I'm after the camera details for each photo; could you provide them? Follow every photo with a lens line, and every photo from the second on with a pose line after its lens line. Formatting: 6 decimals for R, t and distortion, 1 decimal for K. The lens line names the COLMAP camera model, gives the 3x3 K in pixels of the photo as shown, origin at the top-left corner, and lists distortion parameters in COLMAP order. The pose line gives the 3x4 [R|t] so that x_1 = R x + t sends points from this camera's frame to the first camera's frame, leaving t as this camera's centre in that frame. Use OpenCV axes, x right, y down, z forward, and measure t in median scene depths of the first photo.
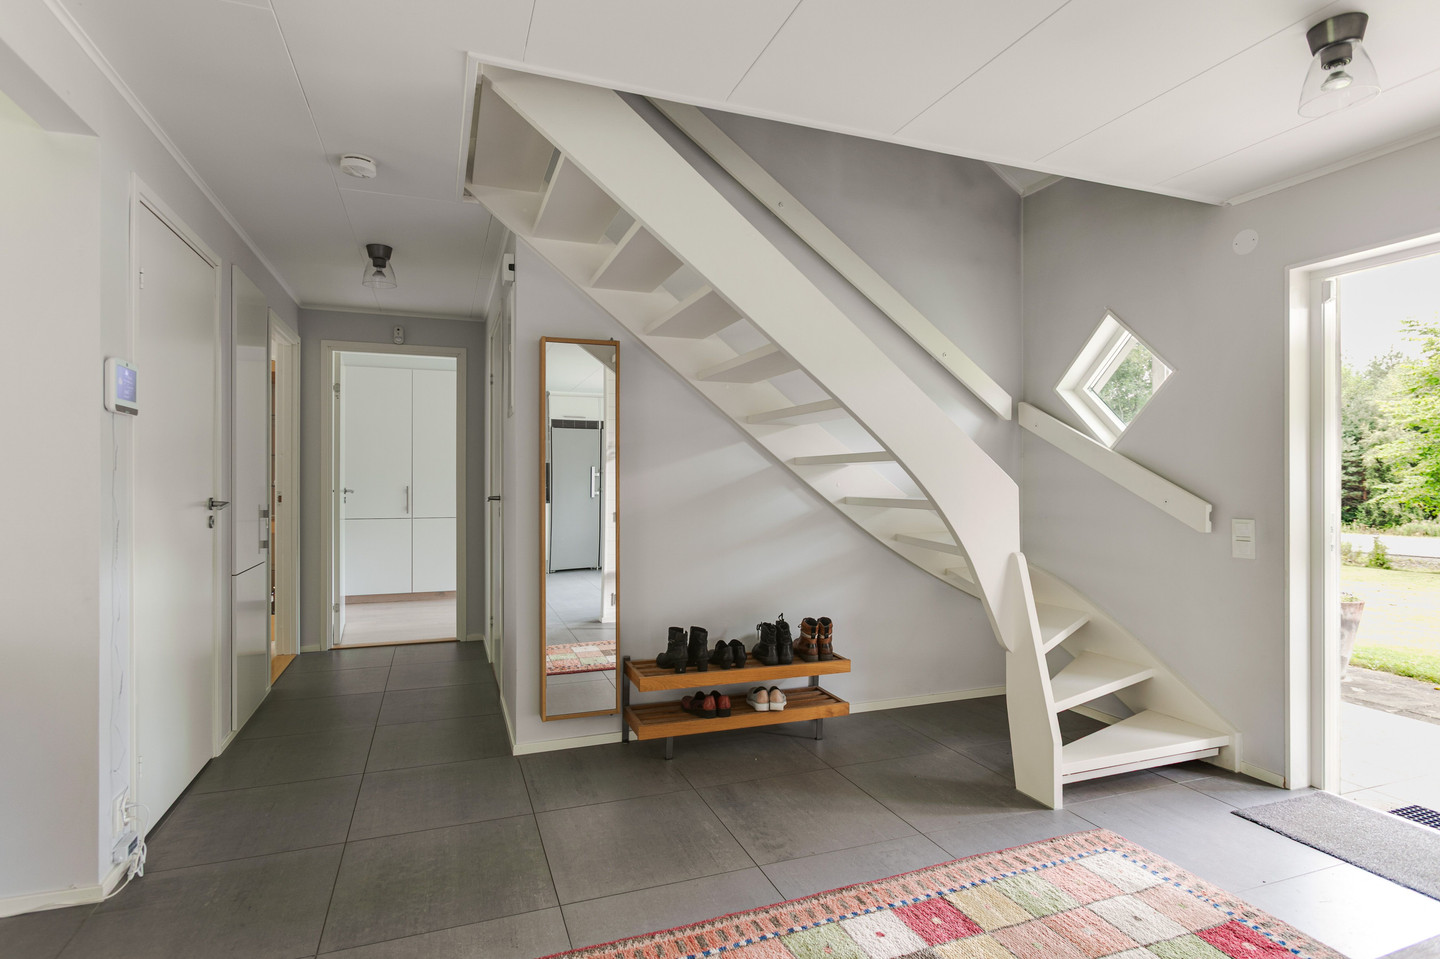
lens RADIAL K [[710.7, 0, 713.1], [0, 710.7, 472.7], [0, 0, 1]] dist [-0.012565, 0.001316]
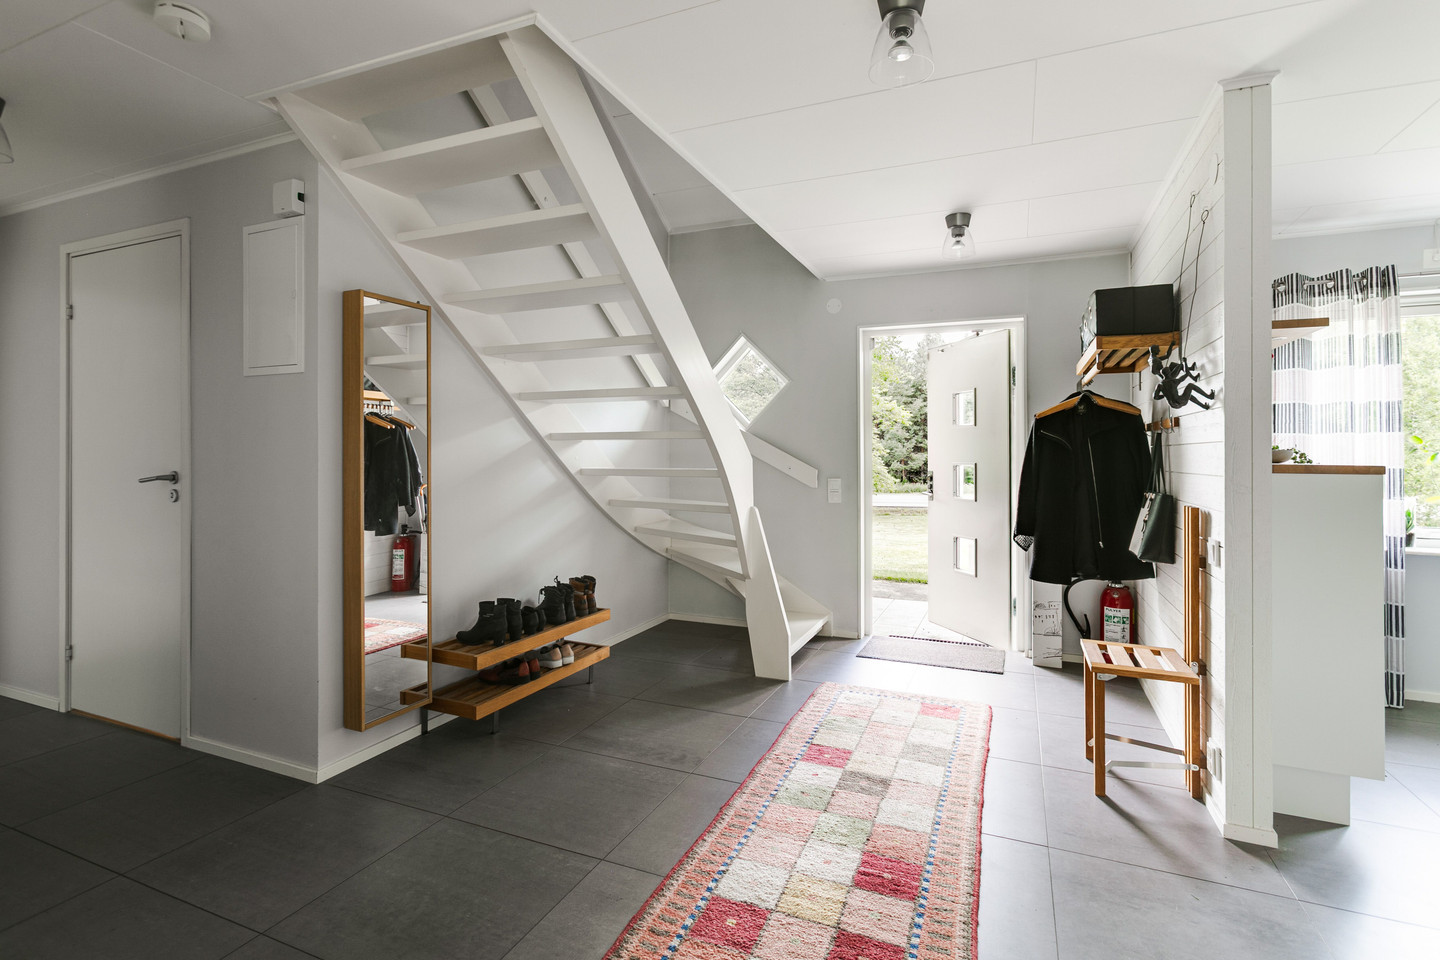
lens RADIAL K [[691.8, 0, 684.4], [0, 691.8, 438.0], [0, 0, 1]] dist [-0.021423, 0.010698]
pose [[0.705342, 0.016005, 0.708687, -0.545692], [-0.010145, 0.999871, -0.012484, -0.002856], [-0.708795, 0.001616, 0.705413, 0.119392]]
